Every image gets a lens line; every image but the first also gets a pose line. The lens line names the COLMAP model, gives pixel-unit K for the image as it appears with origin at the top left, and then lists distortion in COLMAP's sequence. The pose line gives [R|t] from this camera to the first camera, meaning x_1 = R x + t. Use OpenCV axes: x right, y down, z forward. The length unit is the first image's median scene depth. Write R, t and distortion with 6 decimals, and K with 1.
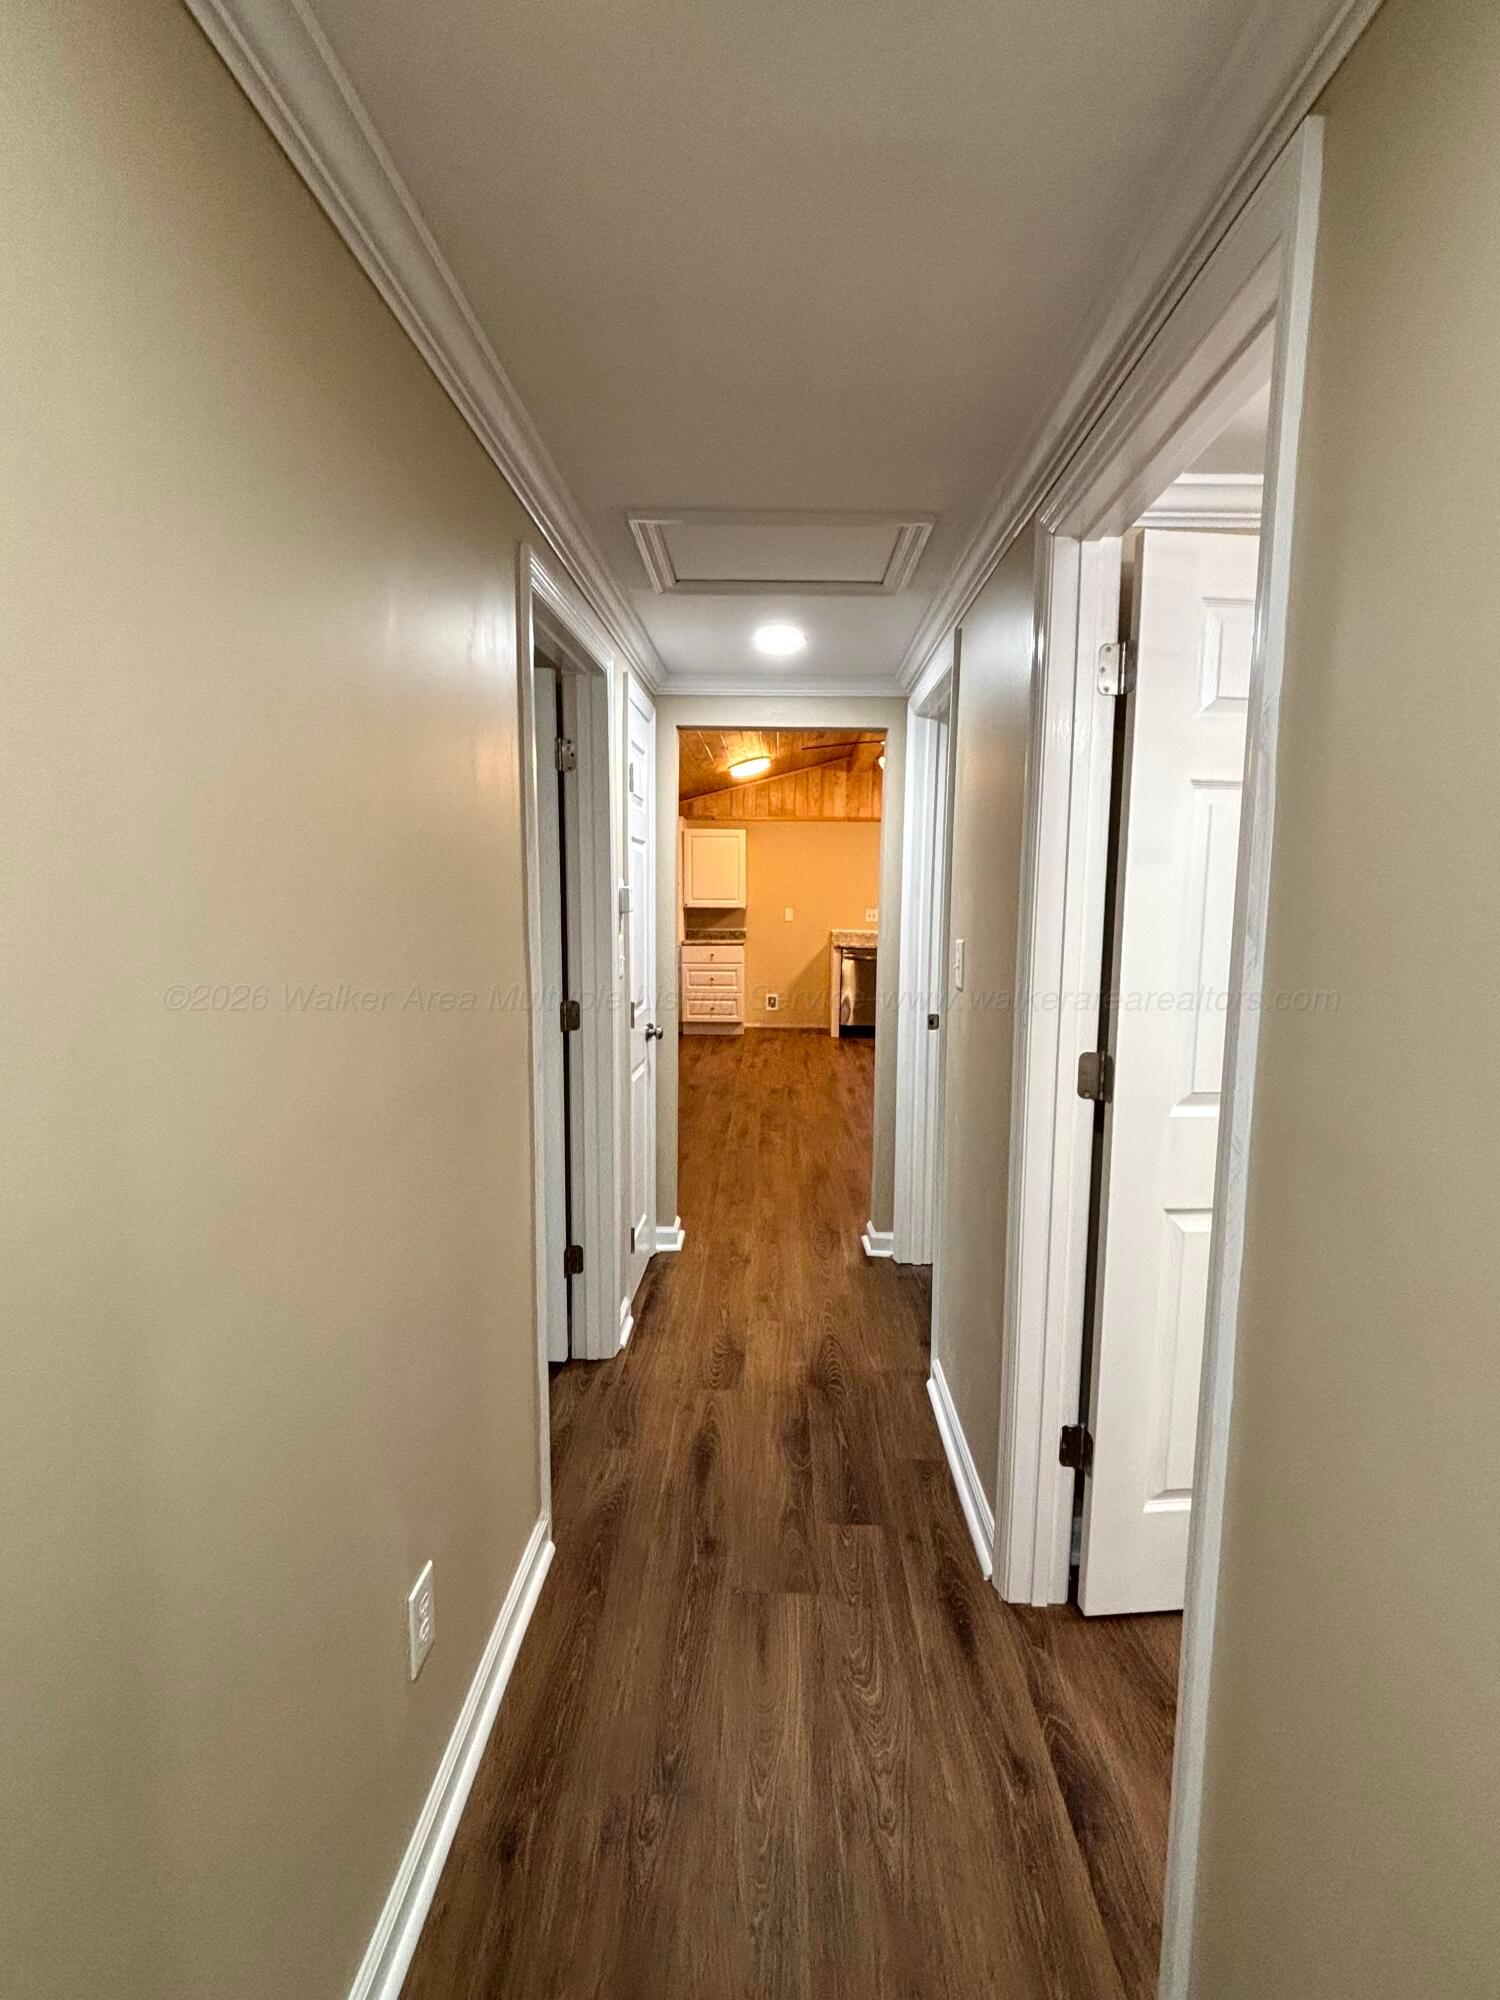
lens RADIAL K [[941.6, 0, 759.2], [0, 941.6, 1016.3], [0, 0, 1]] dist [-0.004527, 0.003446]
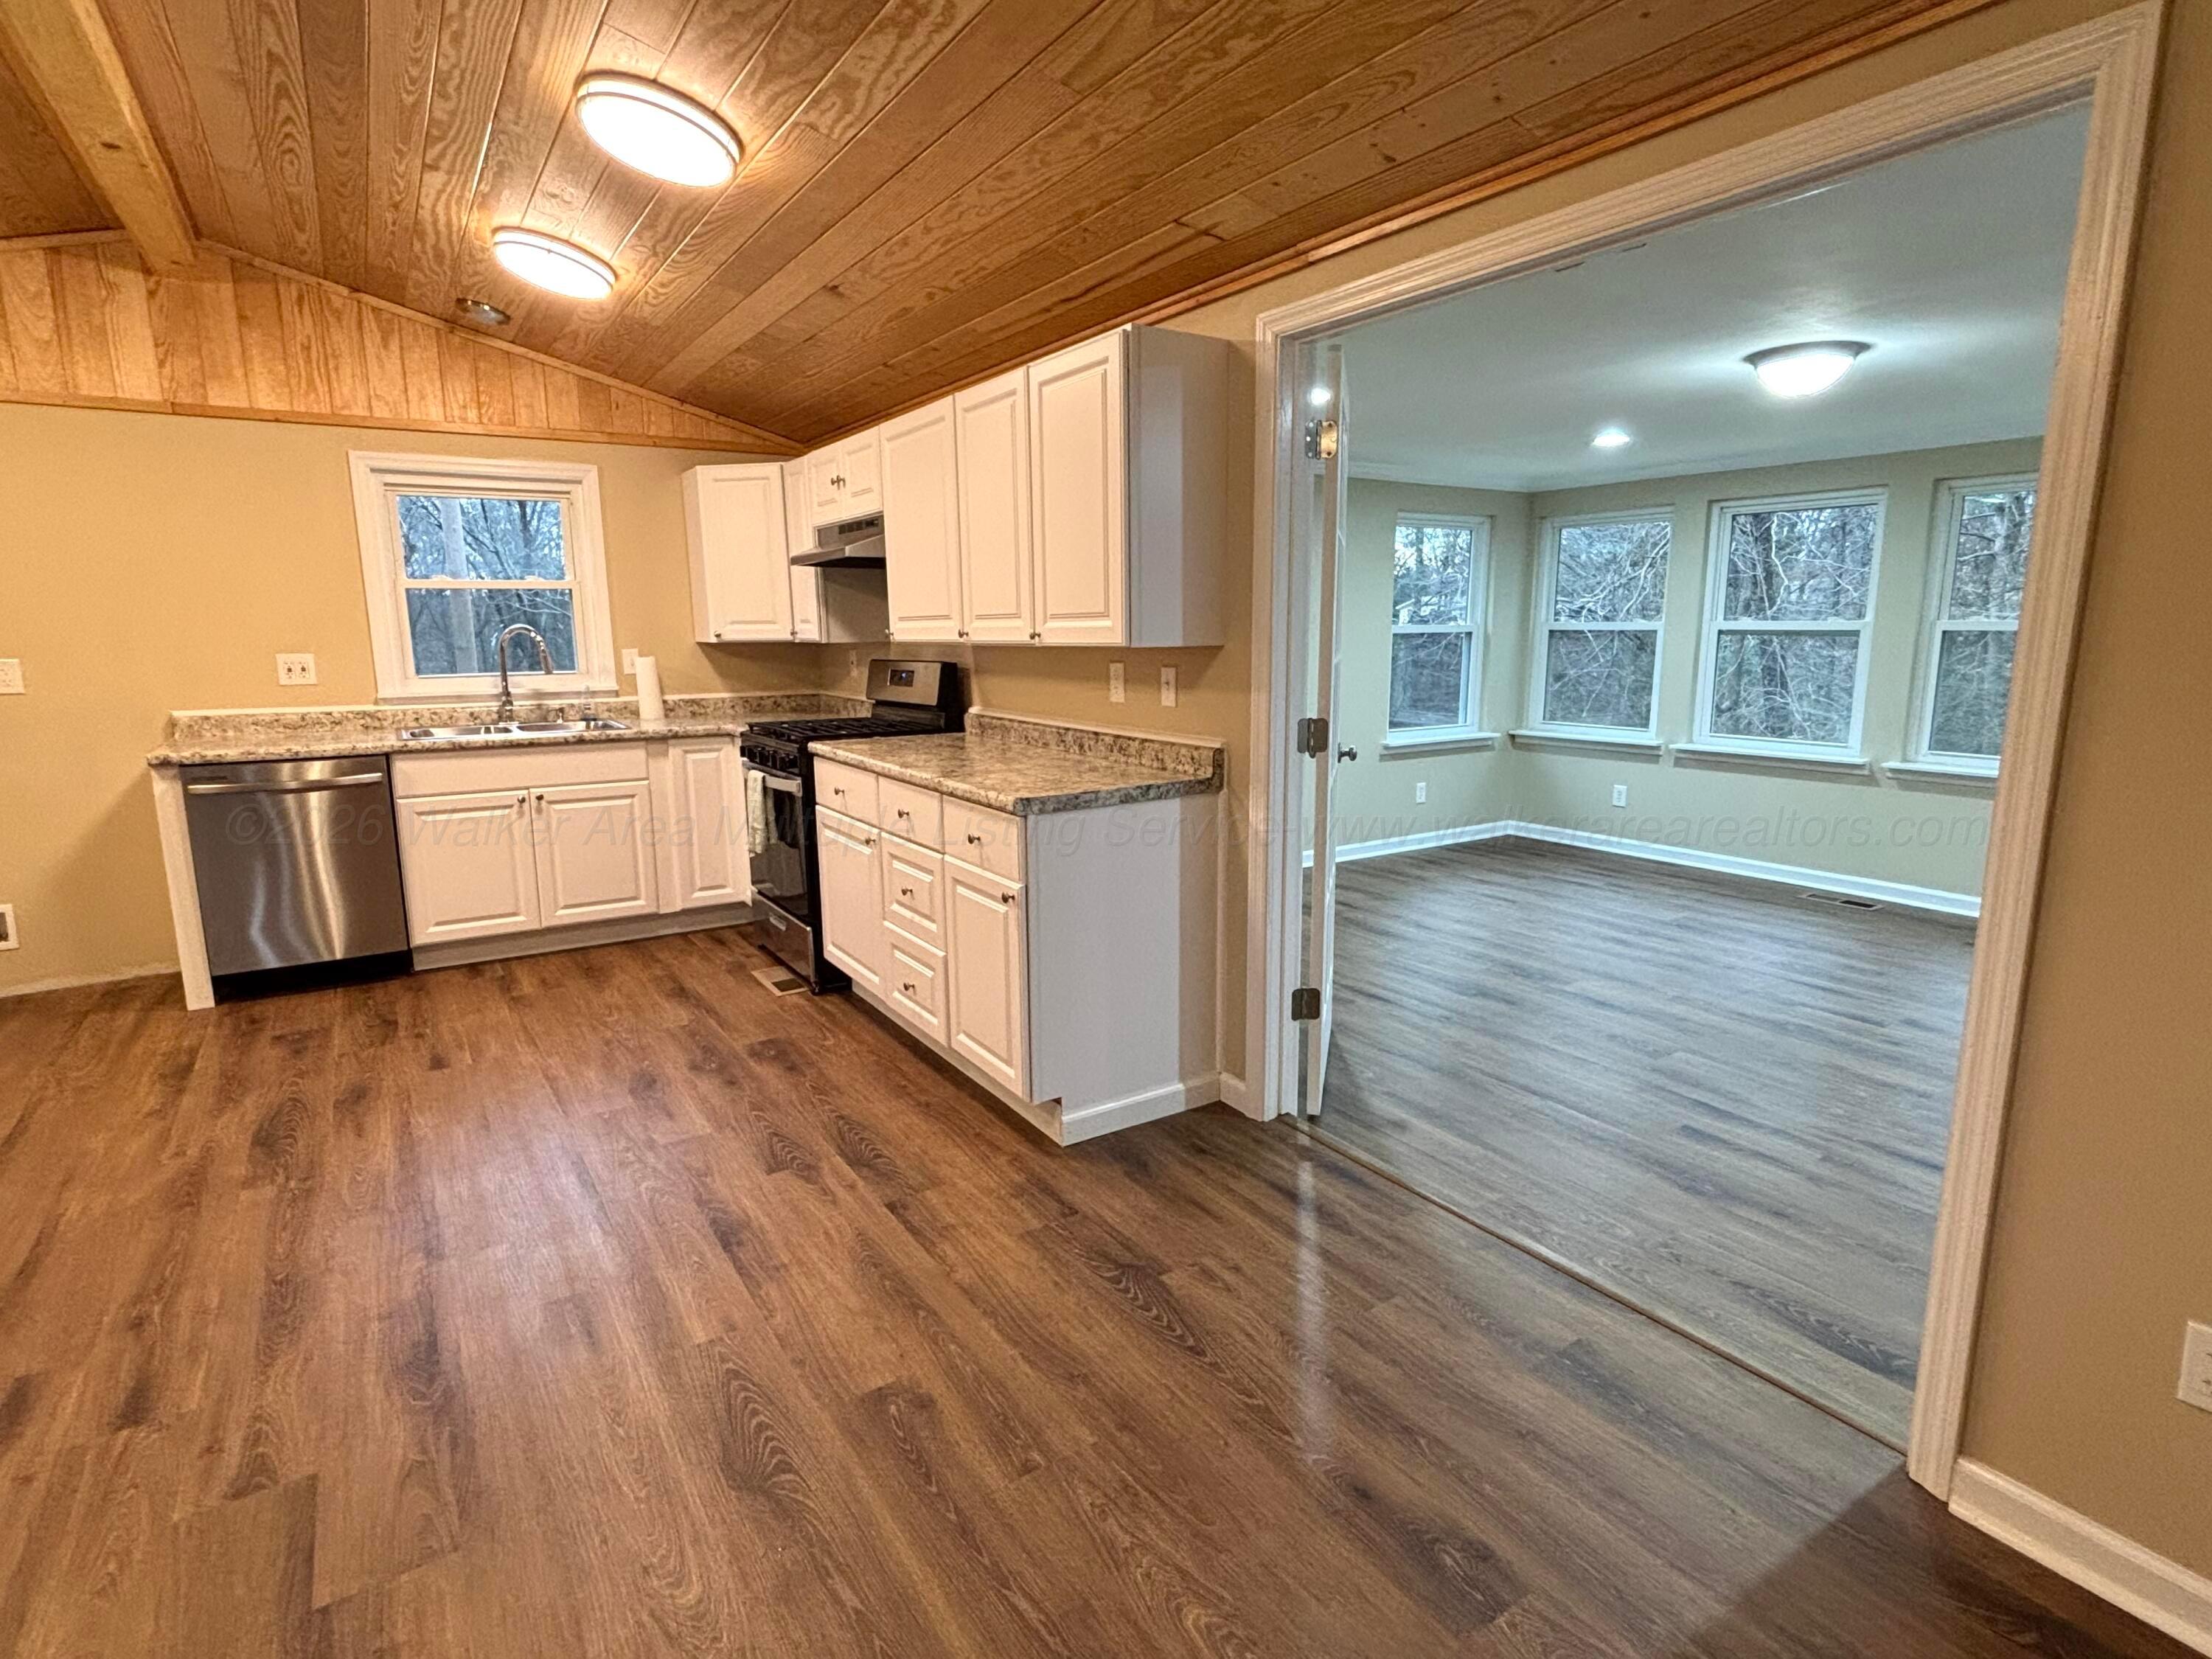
lens RADIAL K [[1116.6, 0, 1097.9], [0, 1116.6, 822.2], [0, 0, 1]] dist [-0.004648, 0.002672]
pose [[0.825774, -0.120635, 0.550949, 0.134691], [0.096035, 0.992667, 0.073414, -0.047069], [-0.555765, -0.007713, 0.831304, 0.439496]]
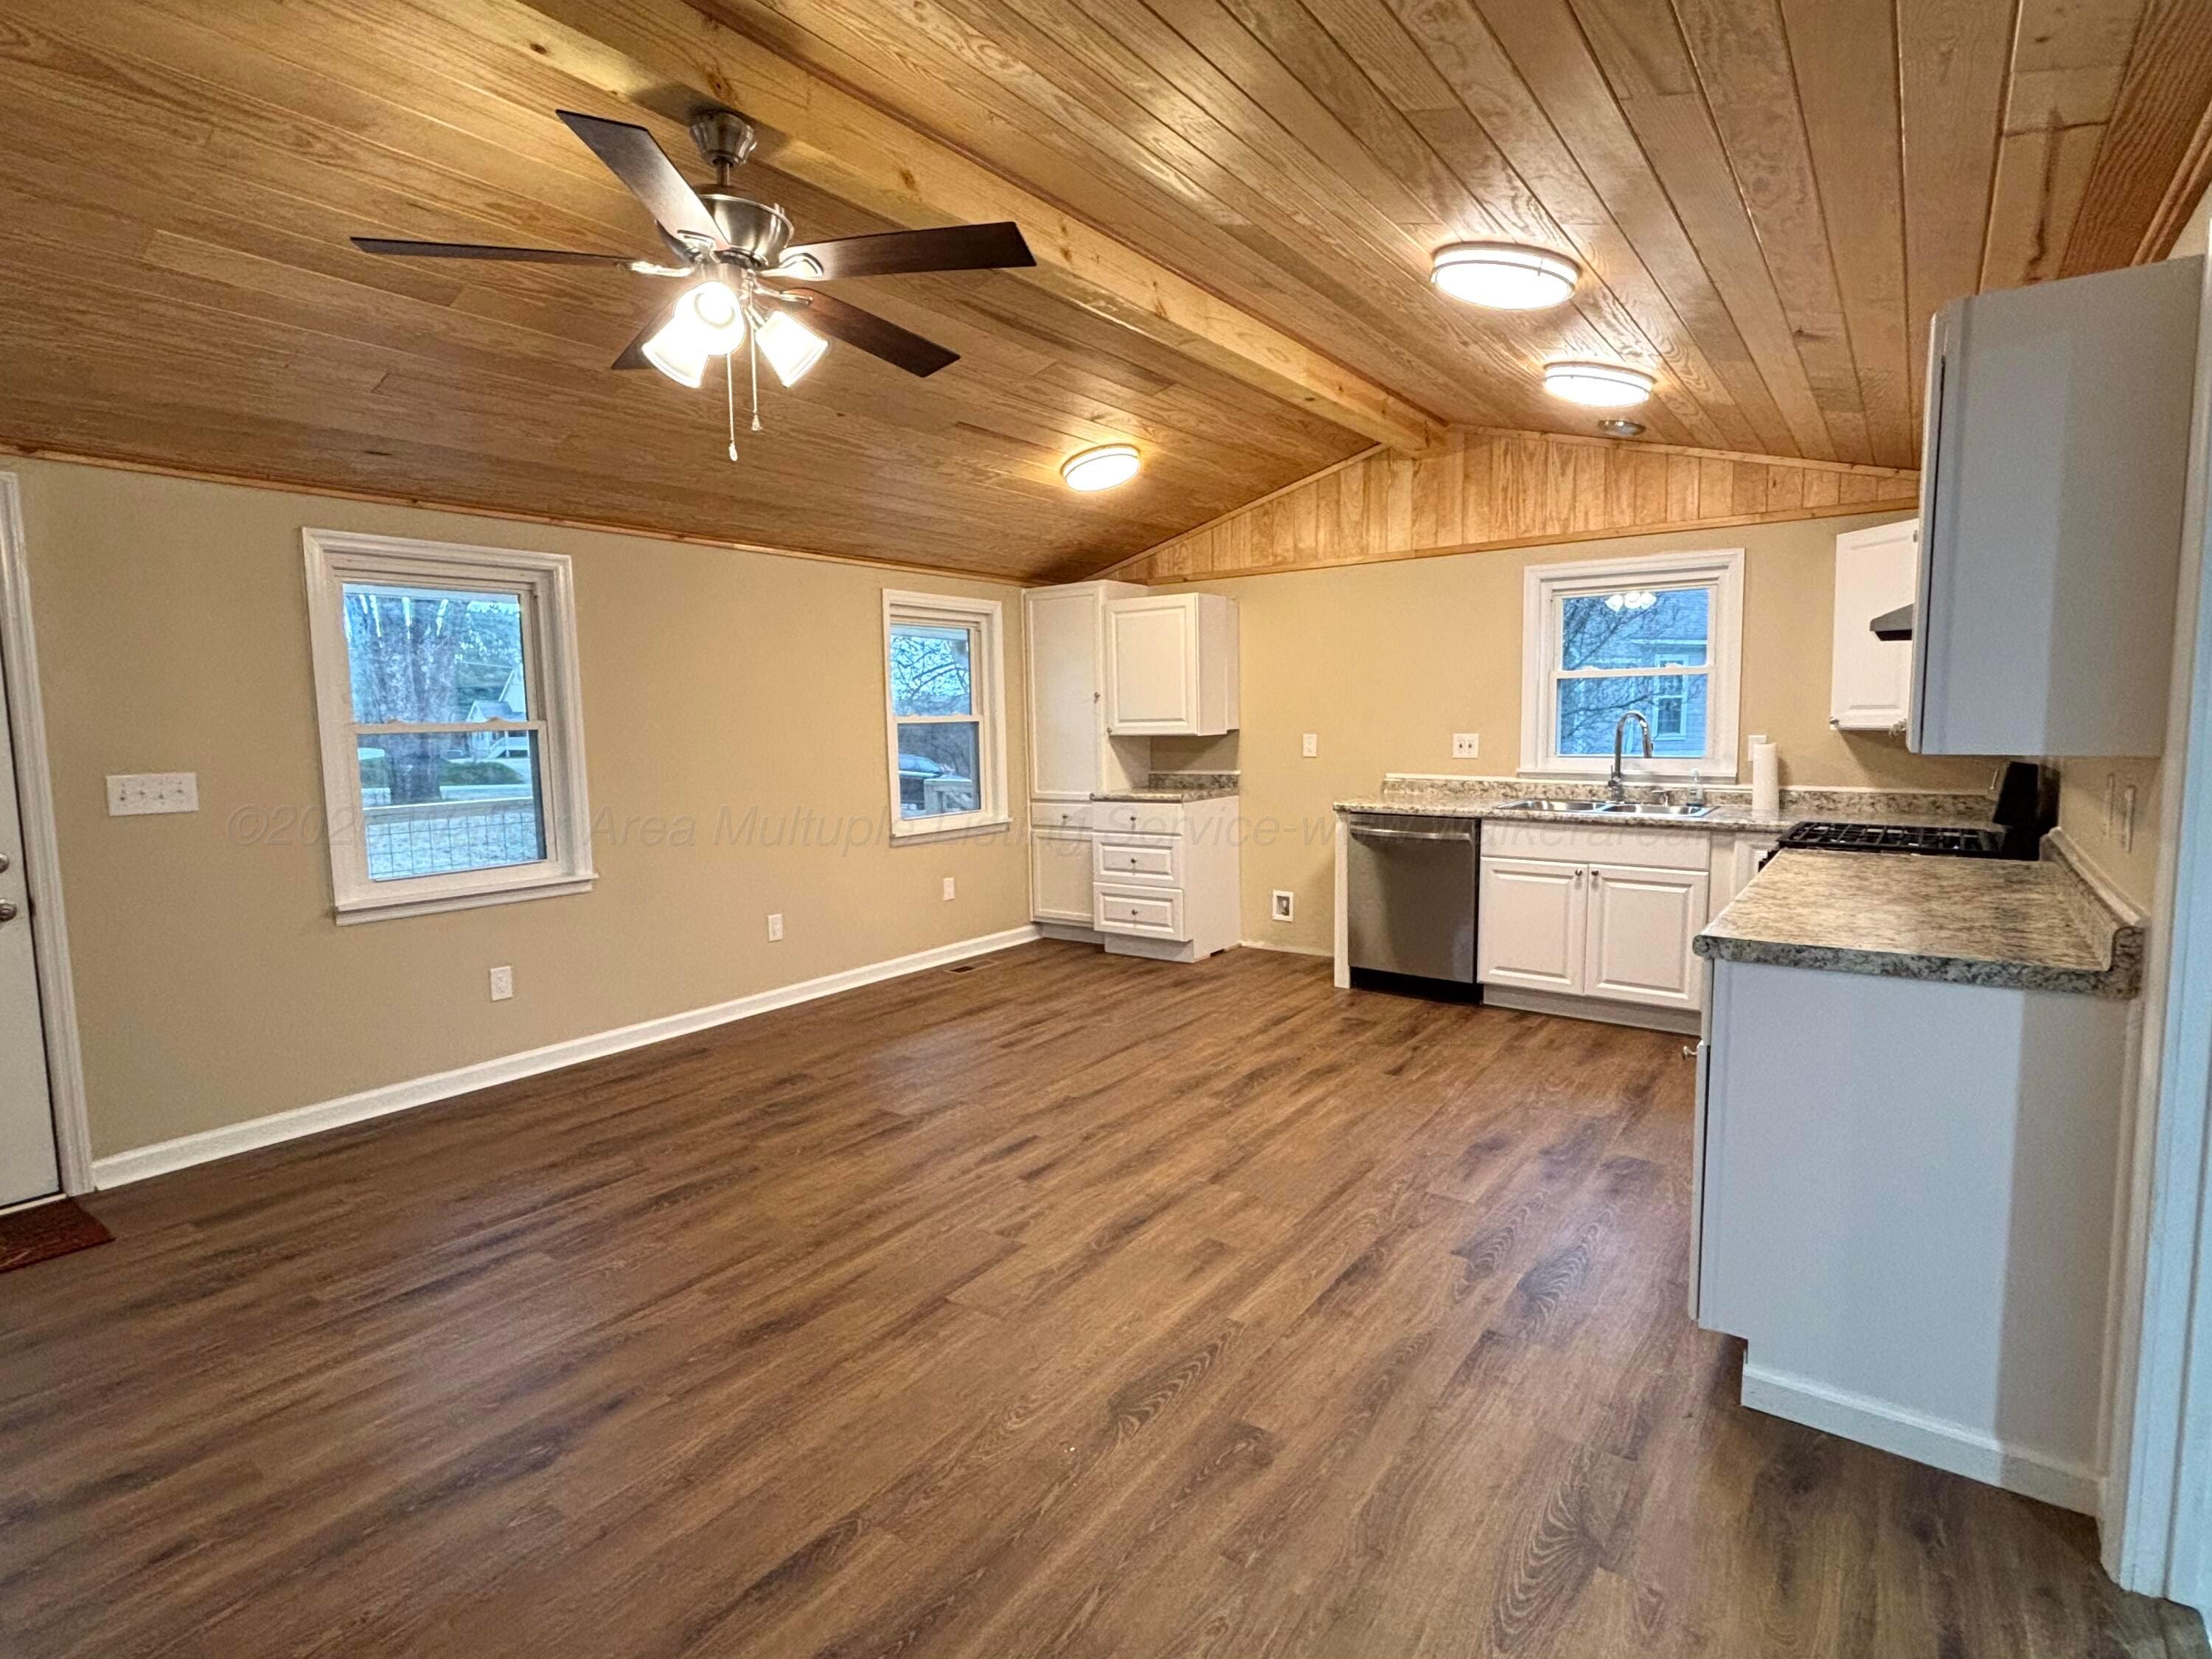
lens RADIAL K [[1116.6, 0, 1100.6], [0, 1116.6, 822.0], [0, 0, 1]] dist [-0.004648, 0.002672]
pose [[0.817705, 0.030921, -0.574807, 0.304841], [-0.052271, 0.998419, -0.020651, -0.046269], [0.573260, 0.046932, 0.818029, 0.426757]]
